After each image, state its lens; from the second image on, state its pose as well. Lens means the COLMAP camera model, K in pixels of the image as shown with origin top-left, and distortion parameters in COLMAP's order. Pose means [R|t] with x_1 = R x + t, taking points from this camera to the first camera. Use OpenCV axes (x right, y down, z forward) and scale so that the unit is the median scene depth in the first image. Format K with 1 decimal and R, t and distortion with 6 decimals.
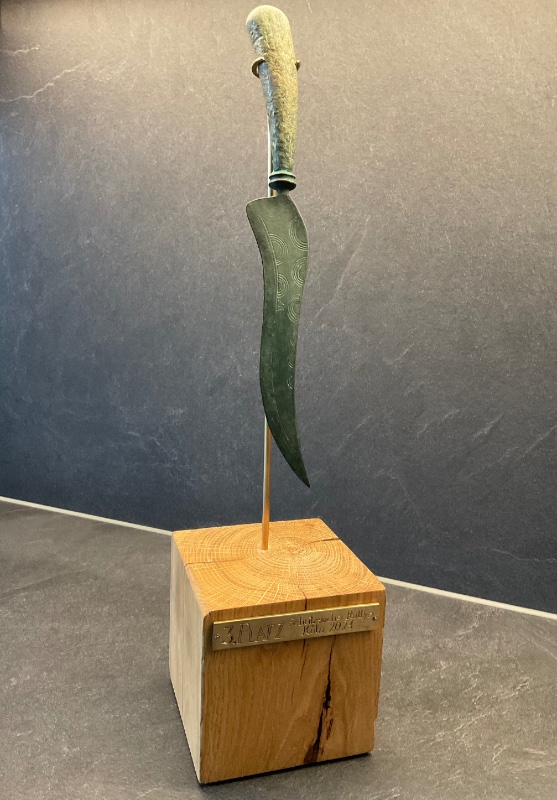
lens RADIAL K [[672.6, 0, 253.0], [0, 672.6, 398.9], [0, 0, 1]] dist [0.101531, -0.223949]
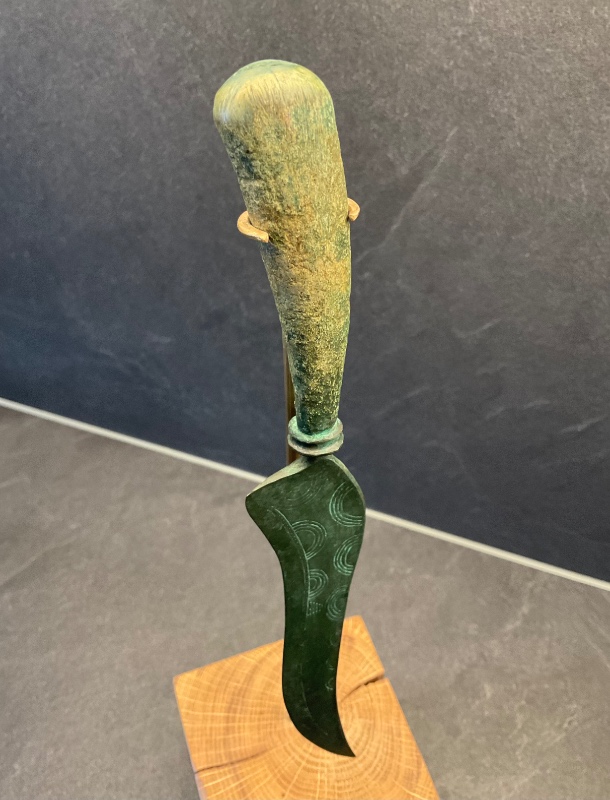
lens RADIAL K [[694.0, 0, 305.0], [0, 694.0, 400.0], [0, 0, 1]] dist [0.096135, -0.227568]
pose [[0.998176, -0.044617, 0.040666, 0.010501], [0.014758, 0.833537, 0.552267, -0.400288], [-0.058537, -0.550660, 0.832675, 0.383116]]
